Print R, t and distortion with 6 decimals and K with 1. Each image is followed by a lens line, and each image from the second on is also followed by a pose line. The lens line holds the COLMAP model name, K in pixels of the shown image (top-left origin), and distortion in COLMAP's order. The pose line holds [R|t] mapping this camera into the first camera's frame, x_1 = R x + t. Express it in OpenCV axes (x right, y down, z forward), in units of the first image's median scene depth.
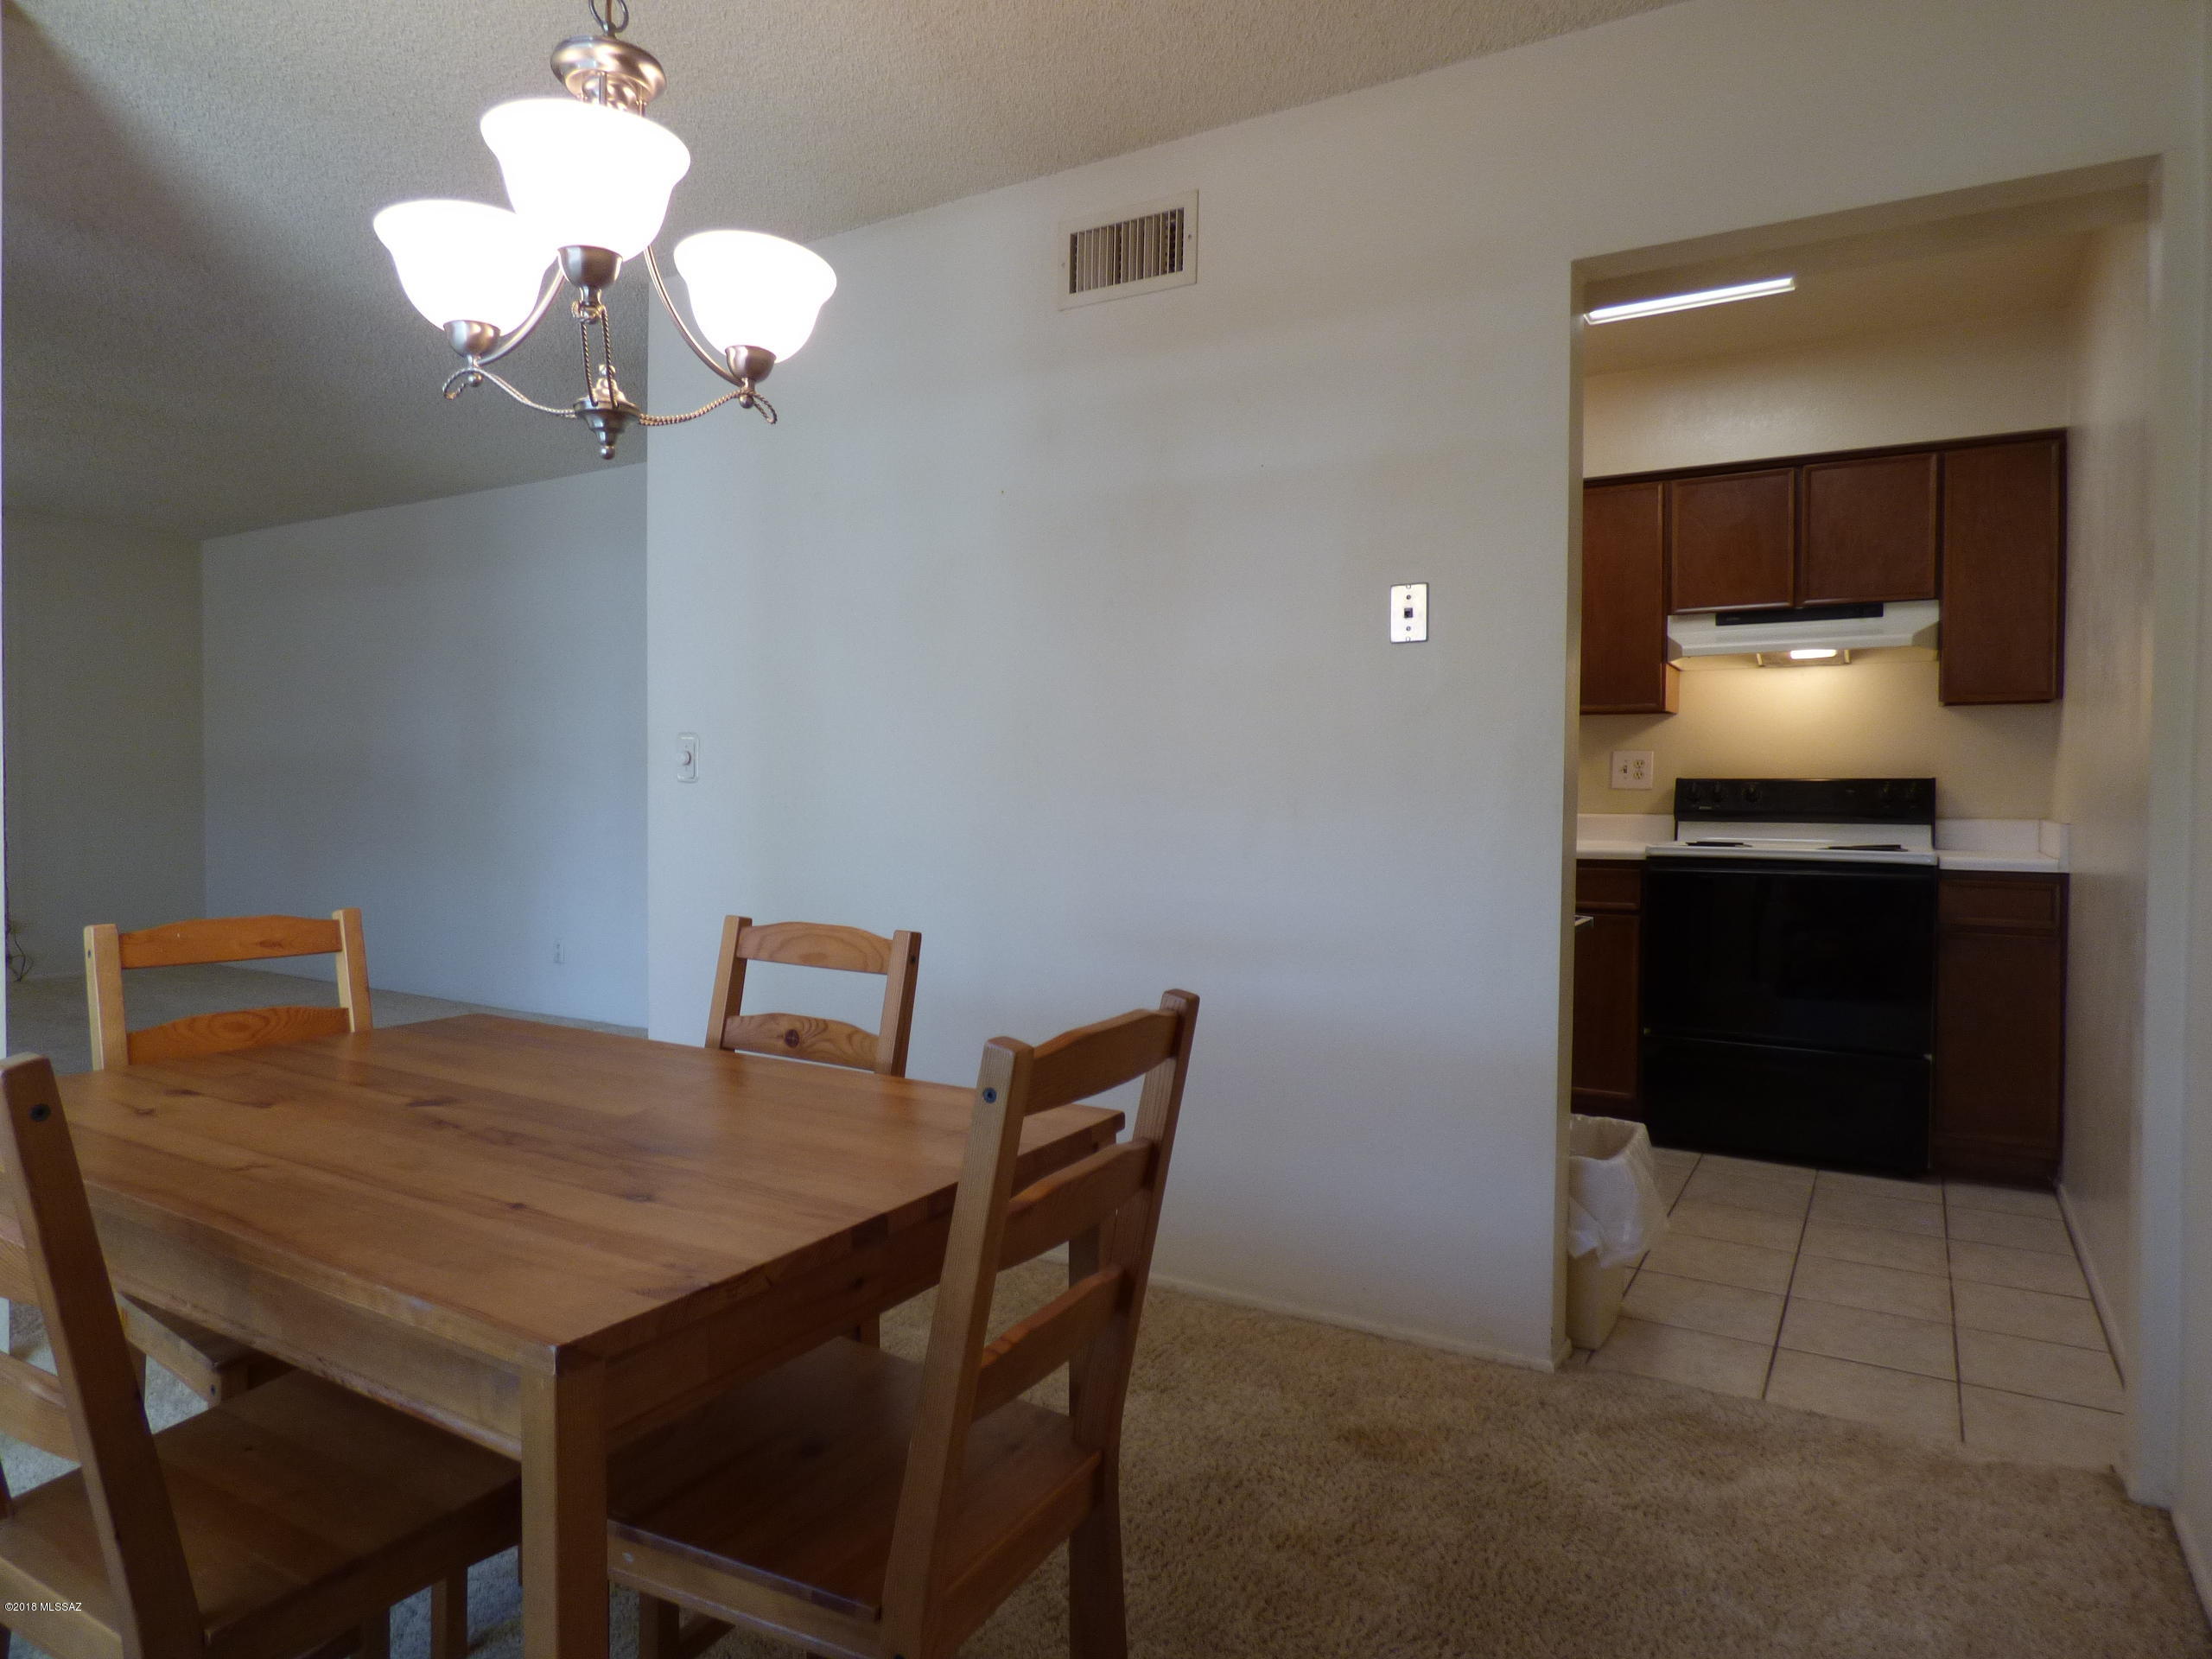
lens RADIAL K [[1341.0, 0, 1104.0], [0, 1341.0, 823.9], [0, 0, 1]] dist [-0.013592, 0.001956]
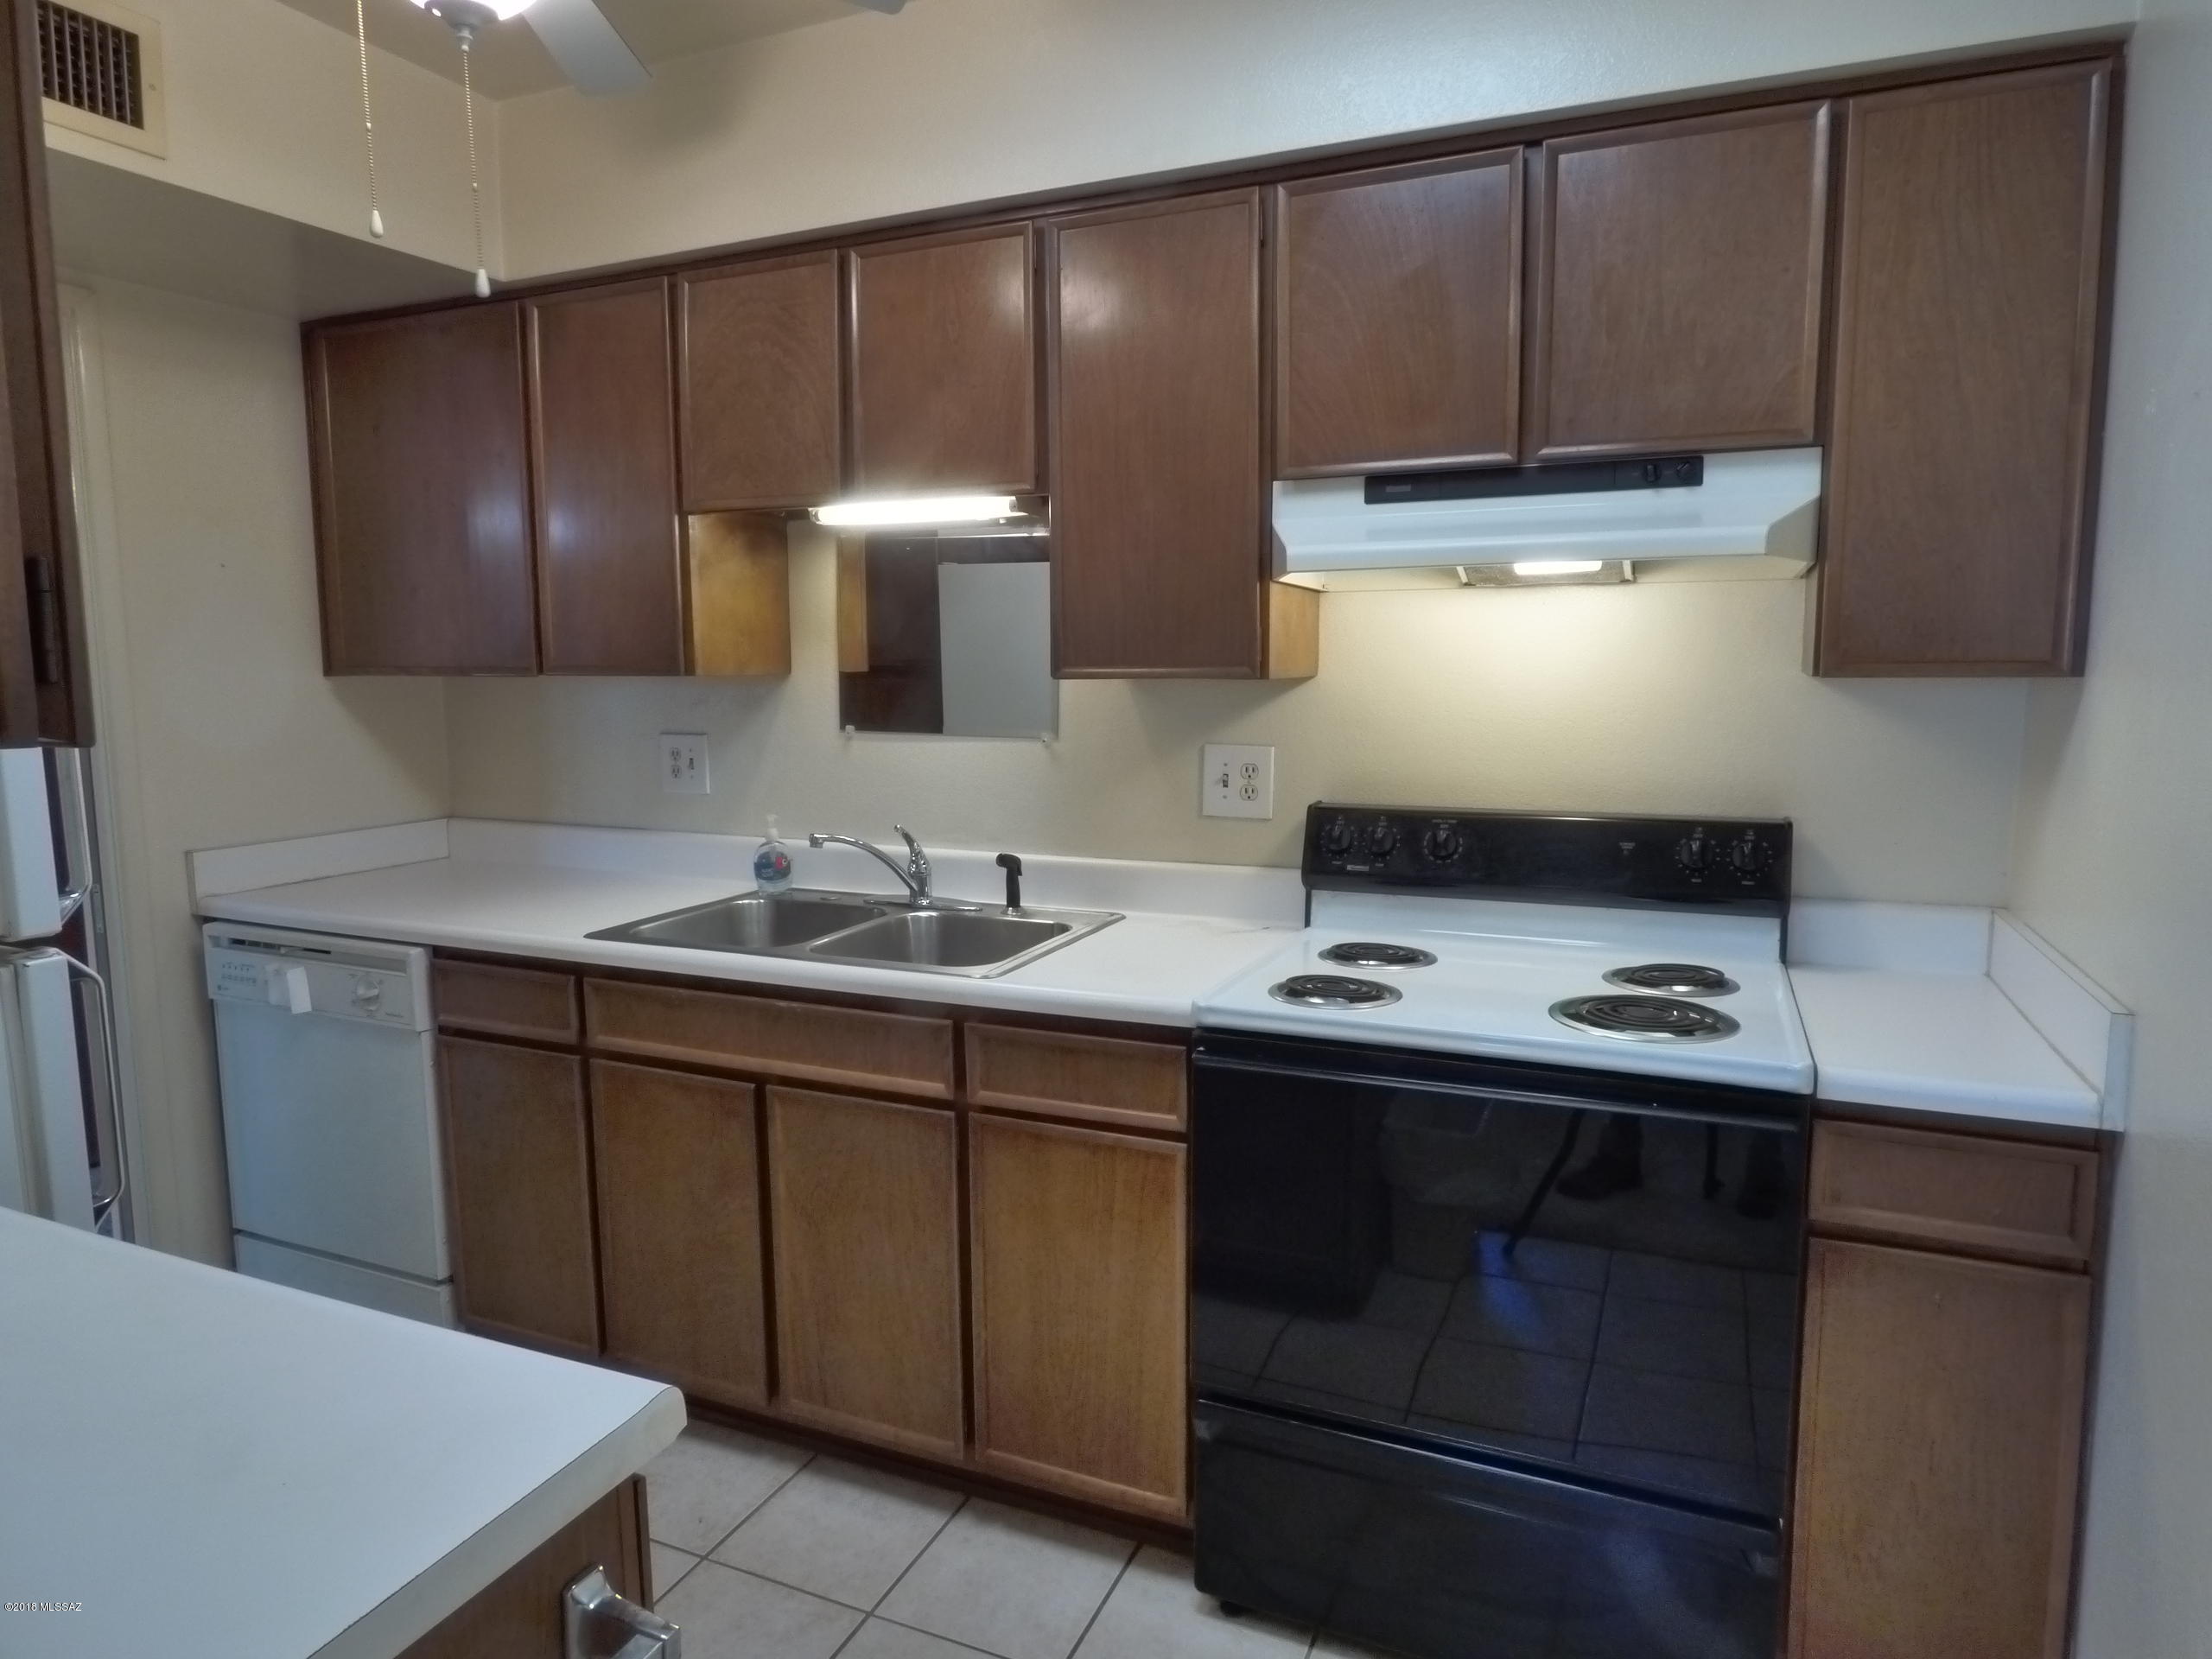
lens RADIAL K [[1341.0, 0, 1101.0], [0, 1341.0, 826.7], [0, 0, 1]] dist [-0.013592, 0.001956]
pose [[0.991902, -0.028176, 0.123838, 0.310623], [0.016072, 0.995089, 0.097675, -0.084503], [-0.125982, -0.094894, 0.987484, 0.546841]]
